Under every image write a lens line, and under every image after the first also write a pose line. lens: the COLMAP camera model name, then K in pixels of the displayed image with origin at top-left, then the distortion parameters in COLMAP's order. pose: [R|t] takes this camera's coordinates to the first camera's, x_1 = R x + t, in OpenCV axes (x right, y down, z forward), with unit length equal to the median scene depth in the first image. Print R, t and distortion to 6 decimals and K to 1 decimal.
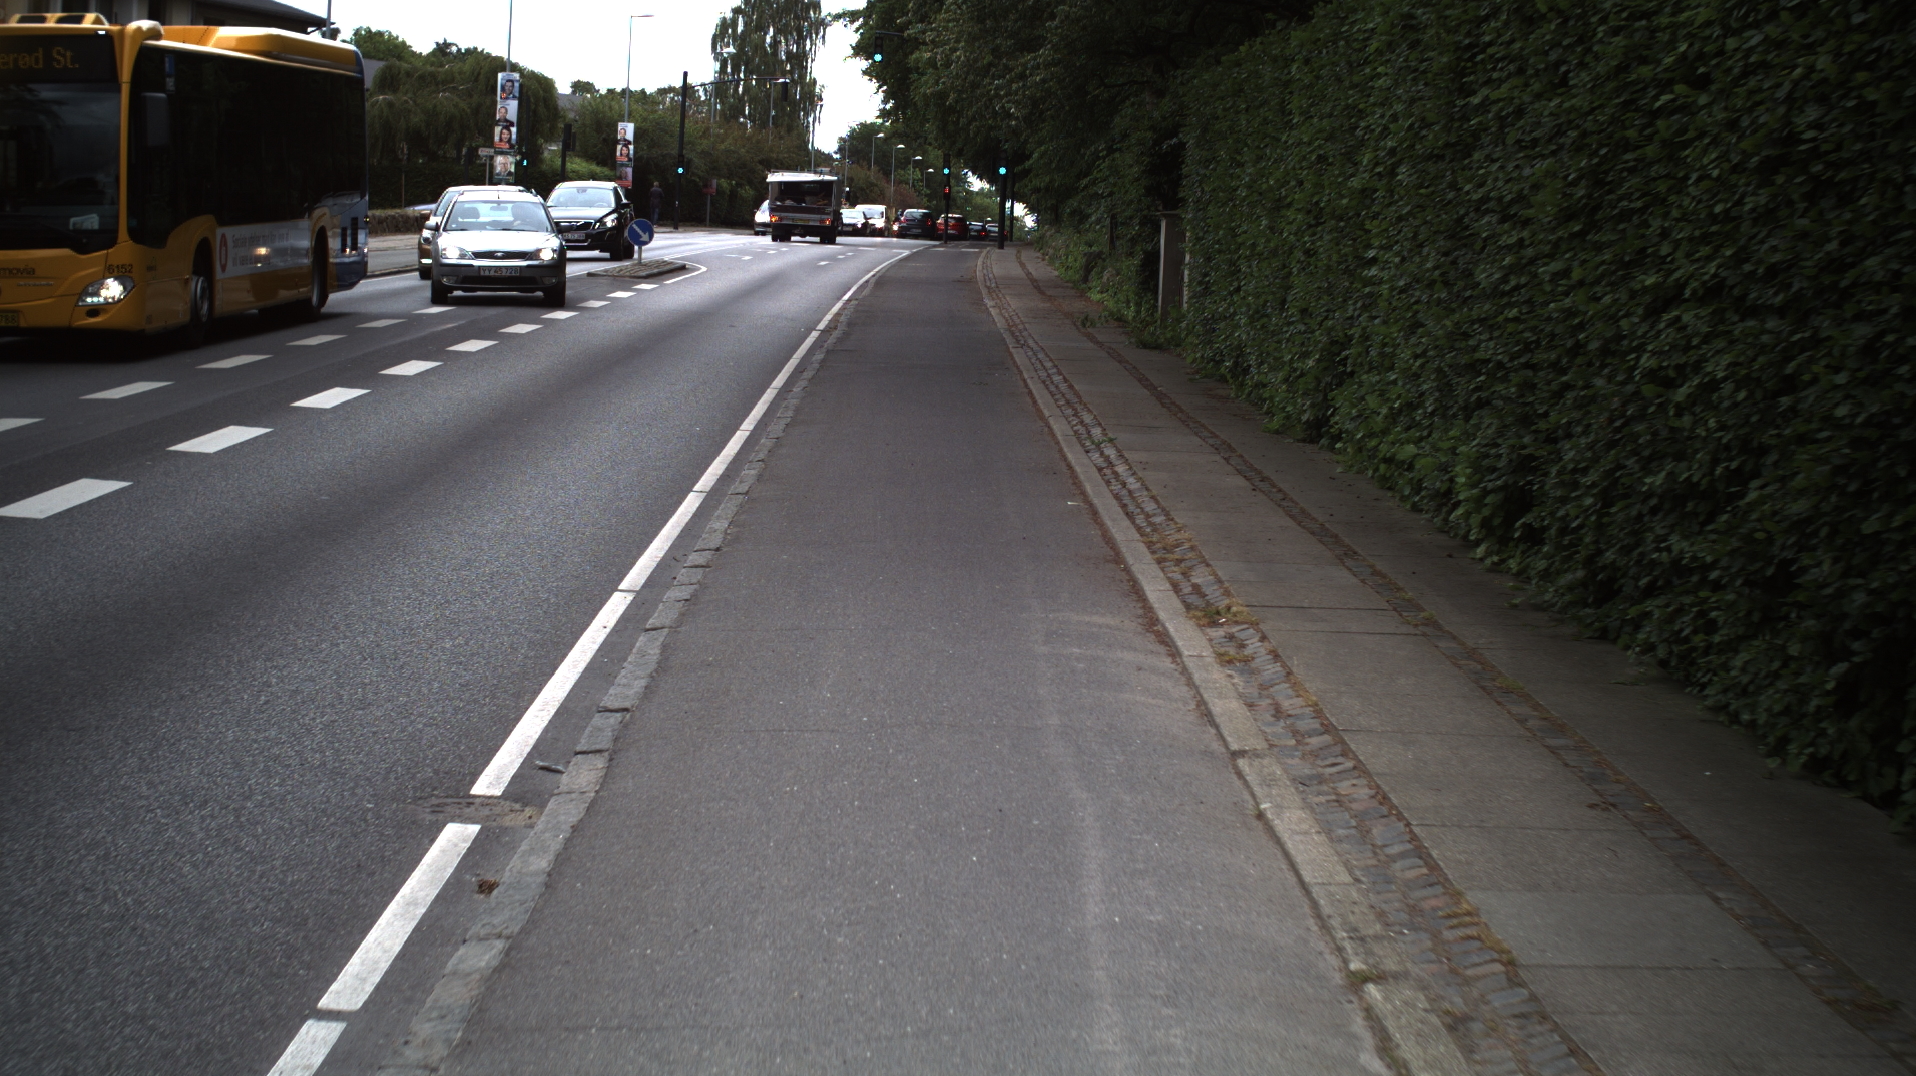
lens RADIAL K [[3223.9, 0, 958.0], [0, 3223.9, 538.0], [0, 0, 1]] dist [-0.257333, 0.147154]
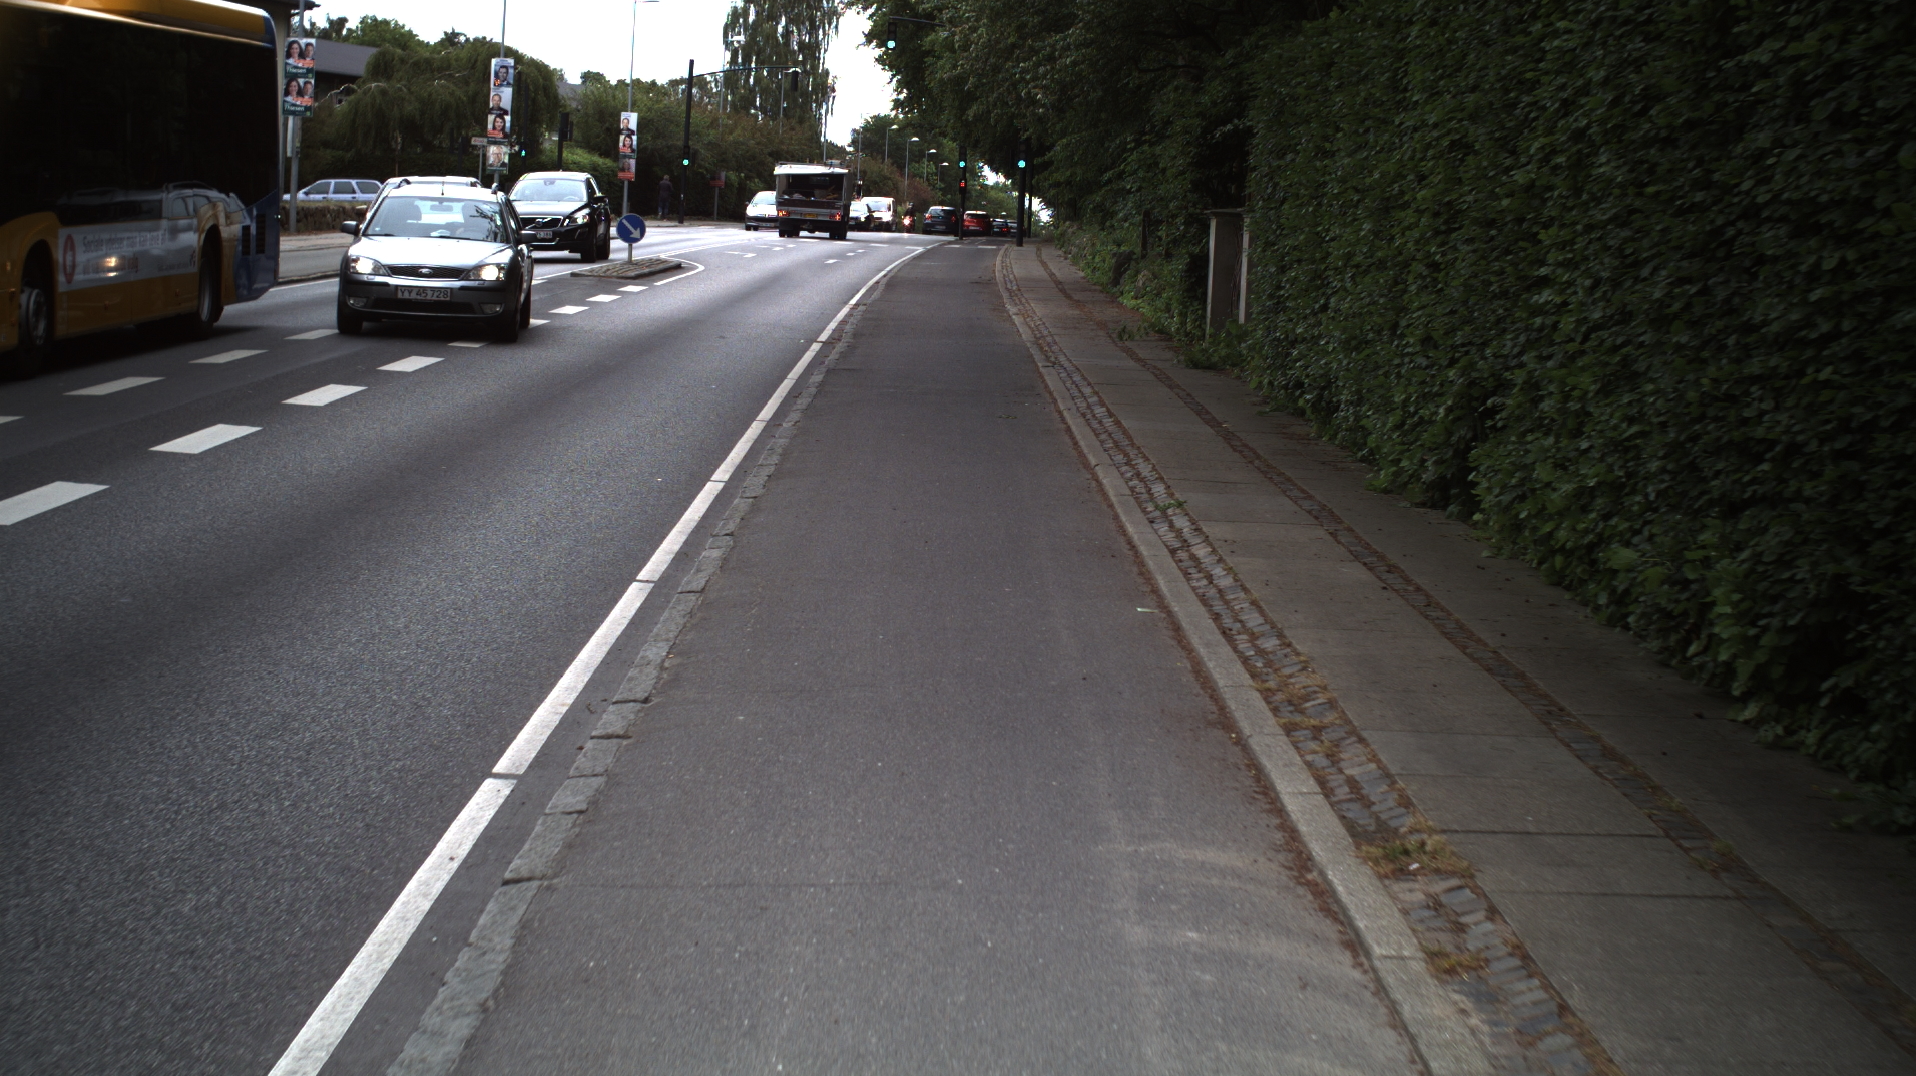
lens RADIAL K [[3223.9, 0, 958.0], [0, 3223.9, 538.0], [0, 0, 1]] dist [-0.257333, 0.147154]
pose [[0.999979, 0.005142, -0.003821, -0.001273], [-0.005135, 0.999985, 0.001881, -0.008539], [0.003831, -0.001861, 0.999991, 0.079266]]
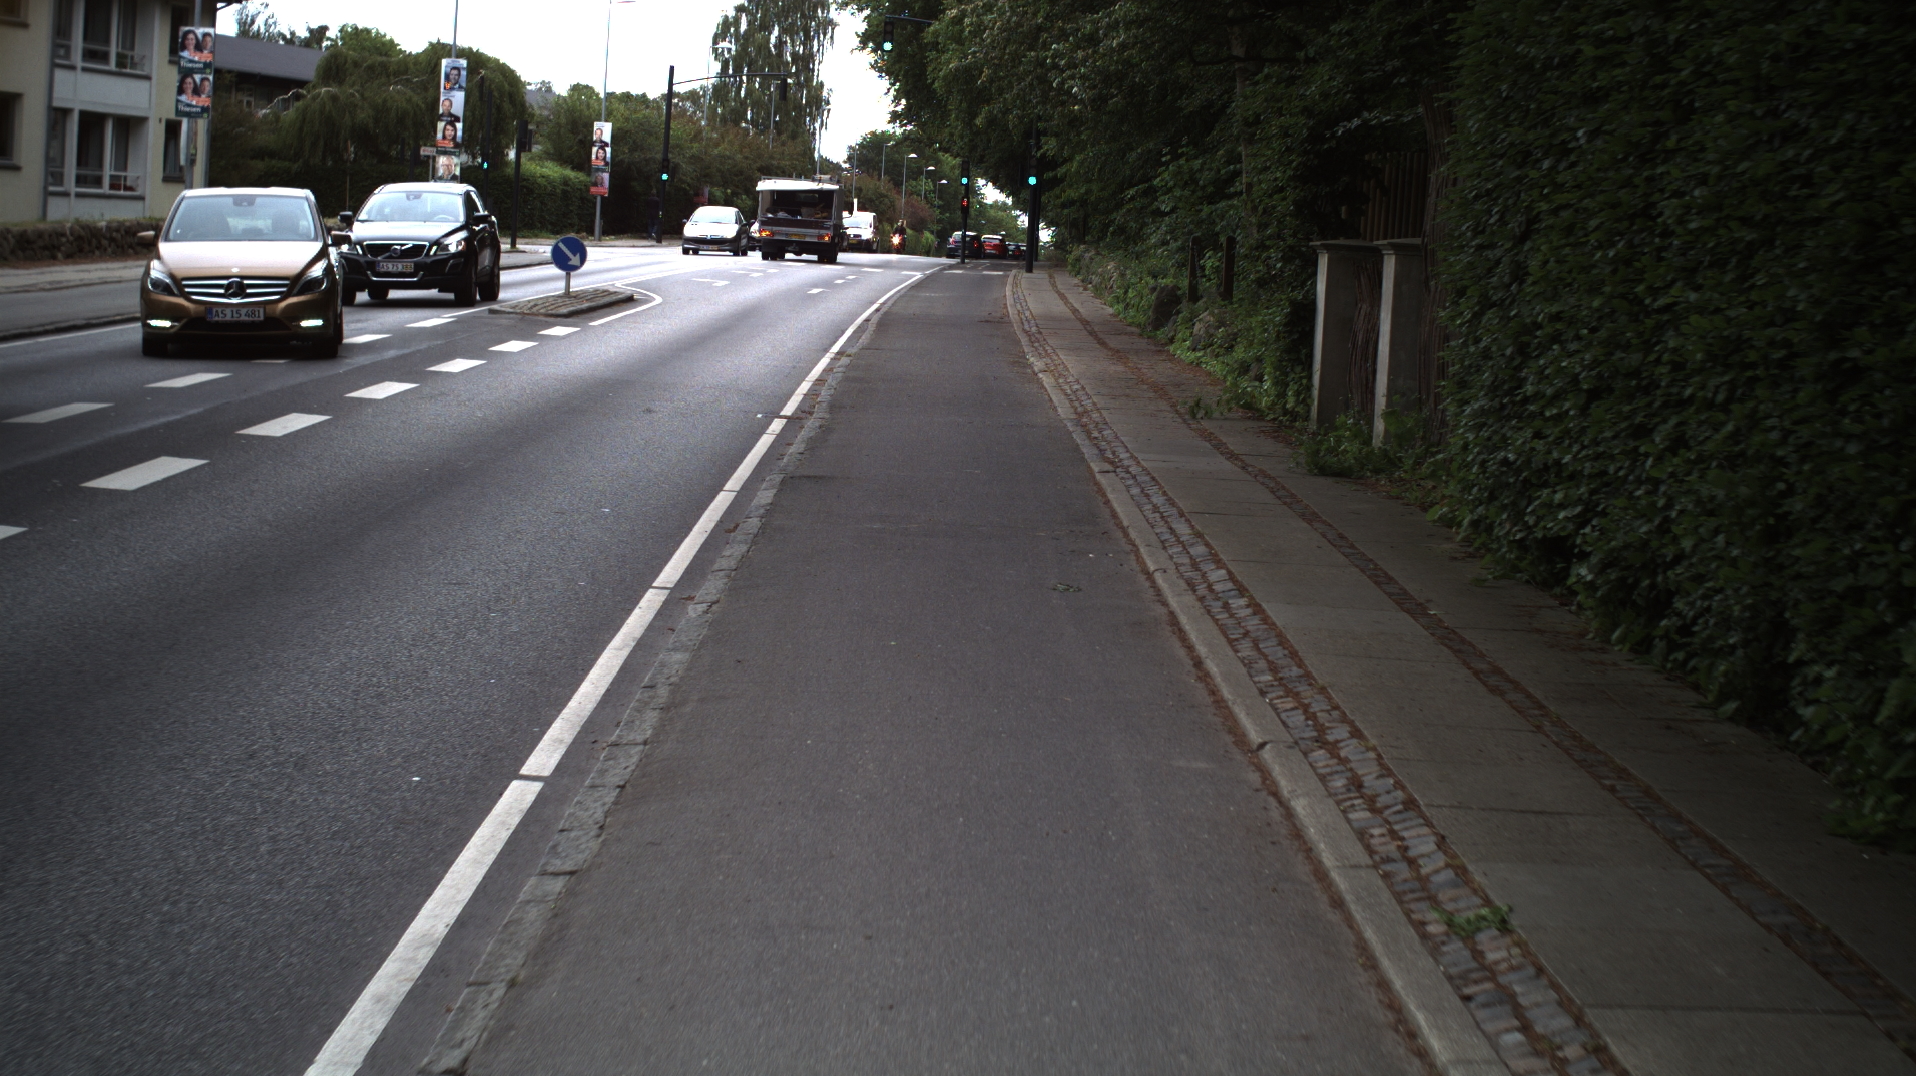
lens RADIAL K [[3223.9, 0, 958.0], [0, 3223.9, 538.0], [0, 0, 1]] dist [-0.257333, 0.147154]
pose [[0.999925, 0.012038, -0.002250, -0.004384], [-0.012047, 0.999920, -0.003782, -0.025727], [0.002204, 0.003809, 0.999990, 0.237496]]
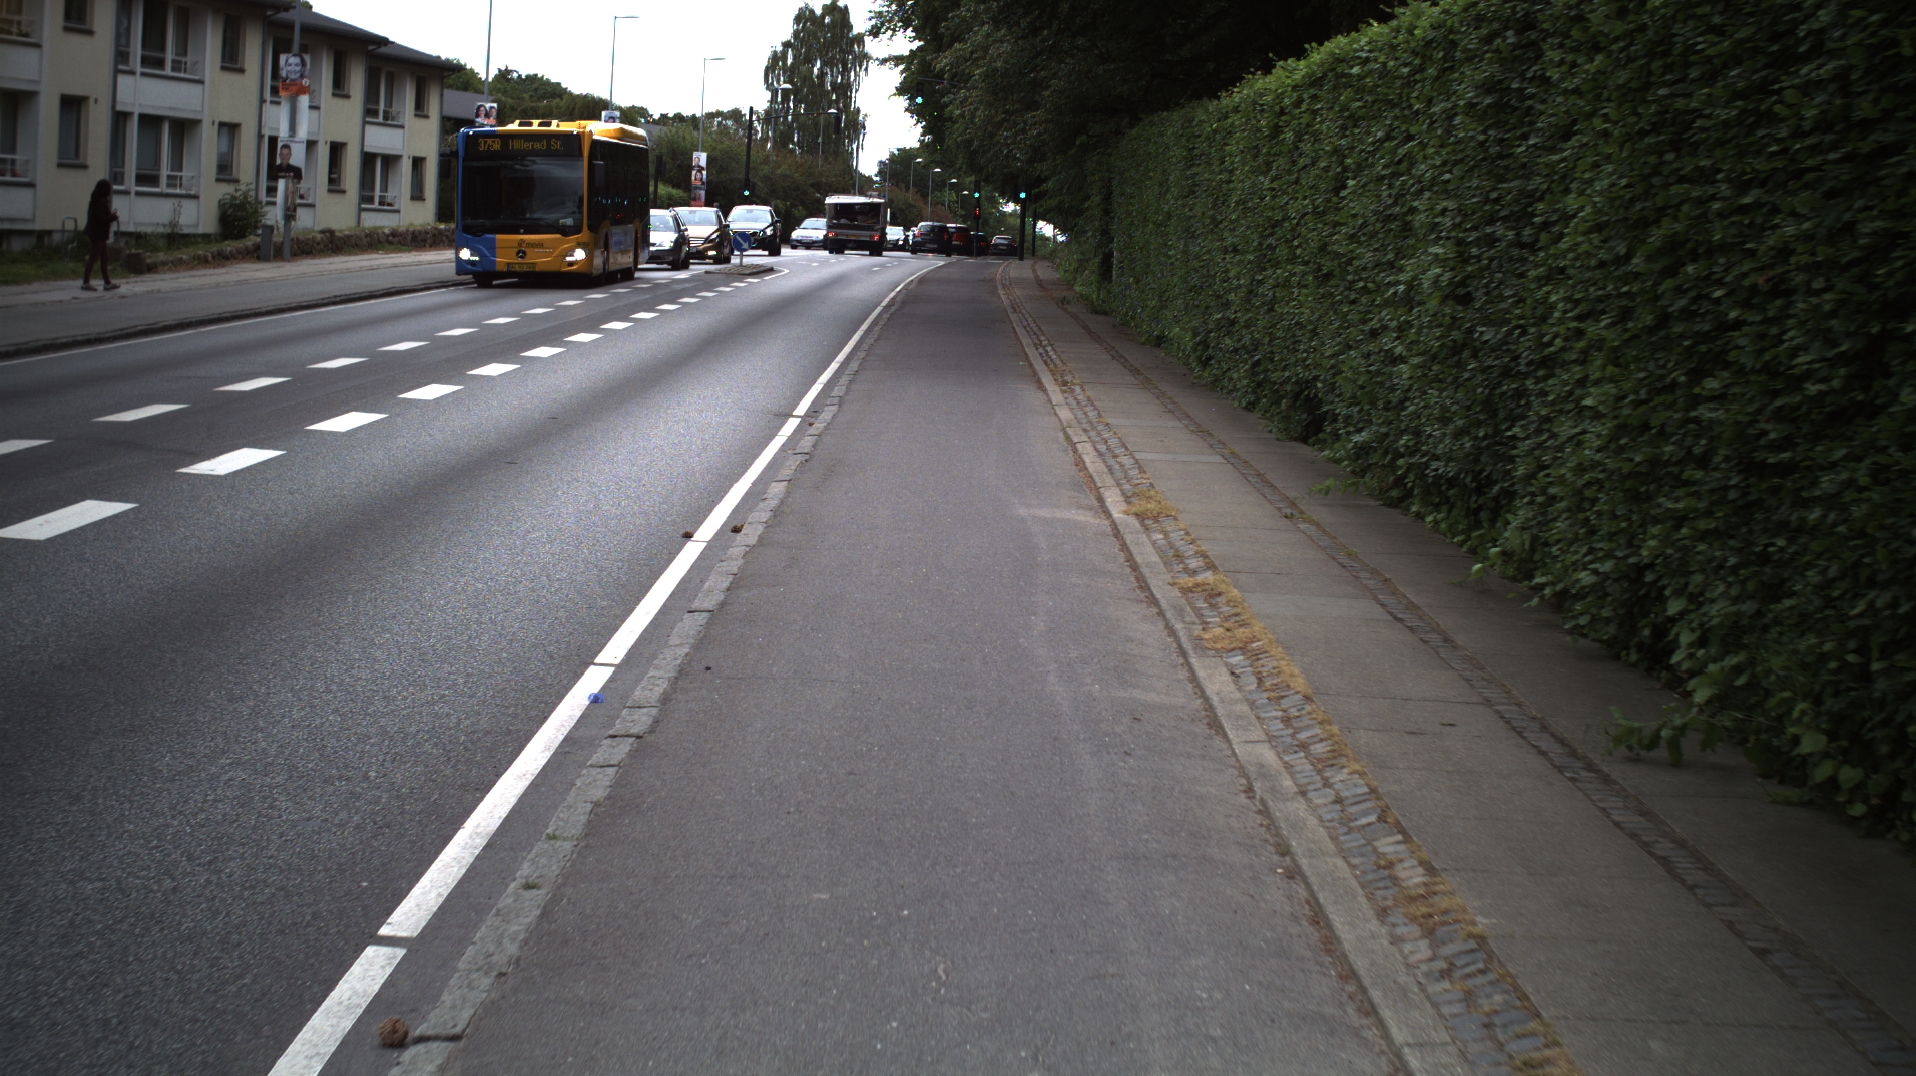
lens RADIAL K [[3223.9, 0, 958.0], [0, 3223.9, 538.0], [0, 0, 1]] dist [-0.257333, 0.147154]
pose [[0.999929, 0.005238, -0.010735, 0.005203], [-0.005307, 0.999965, -0.006502, 0.034233], [0.010700, 0.006558, 0.999921, -0.316094]]
